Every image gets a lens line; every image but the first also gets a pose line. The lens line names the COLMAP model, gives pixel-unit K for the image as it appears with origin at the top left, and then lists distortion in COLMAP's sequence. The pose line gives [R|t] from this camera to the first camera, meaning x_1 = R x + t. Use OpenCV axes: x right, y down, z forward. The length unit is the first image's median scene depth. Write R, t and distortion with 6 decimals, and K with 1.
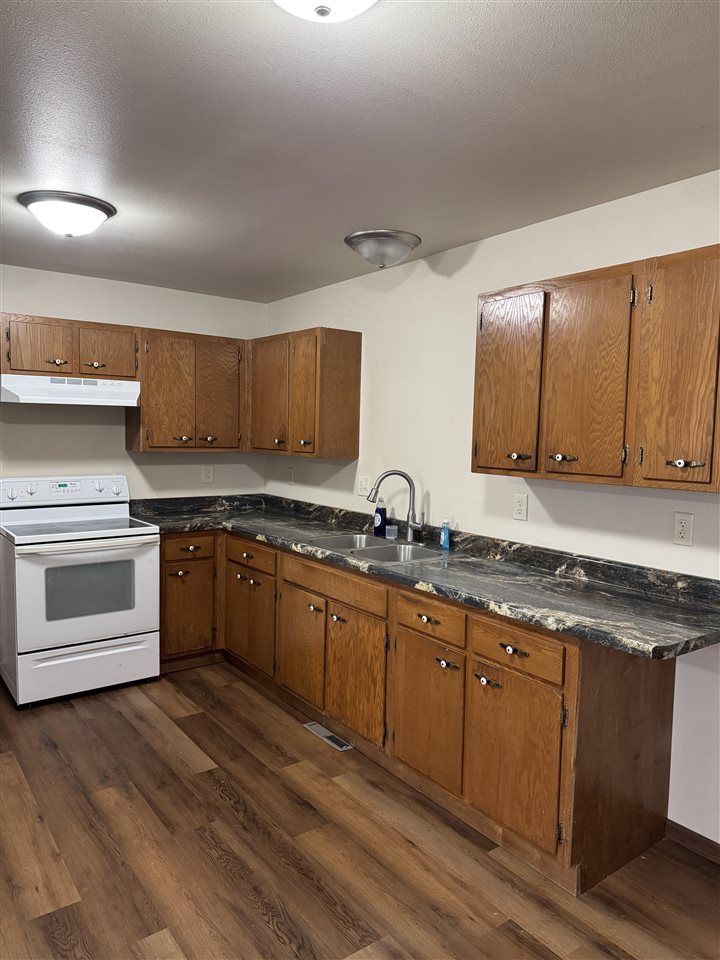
lens RADIAL K [[667.6, 0, 355.9], [0, 667.6, 489.0], [0, 0, 1]] dist [0.056205, -0.059992]
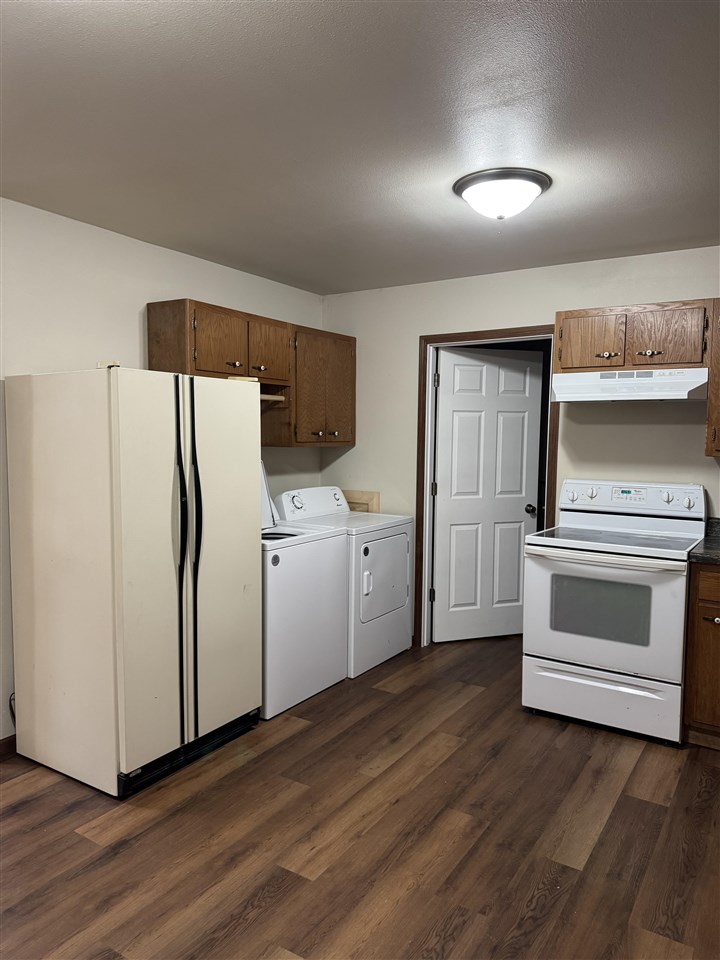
lens RADIAL K [[667.6, 0, 355.9], [0, 667.6, 489.0], [0, 0, 1]] dist [0.056205, -0.059992]
pose [[0.364232, 0.068862, -0.928759, 0.307666], [-0.085725, 0.995508, 0.040192, -0.016197], [0.927354, 0.064979, 0.368499, 0.379344]]
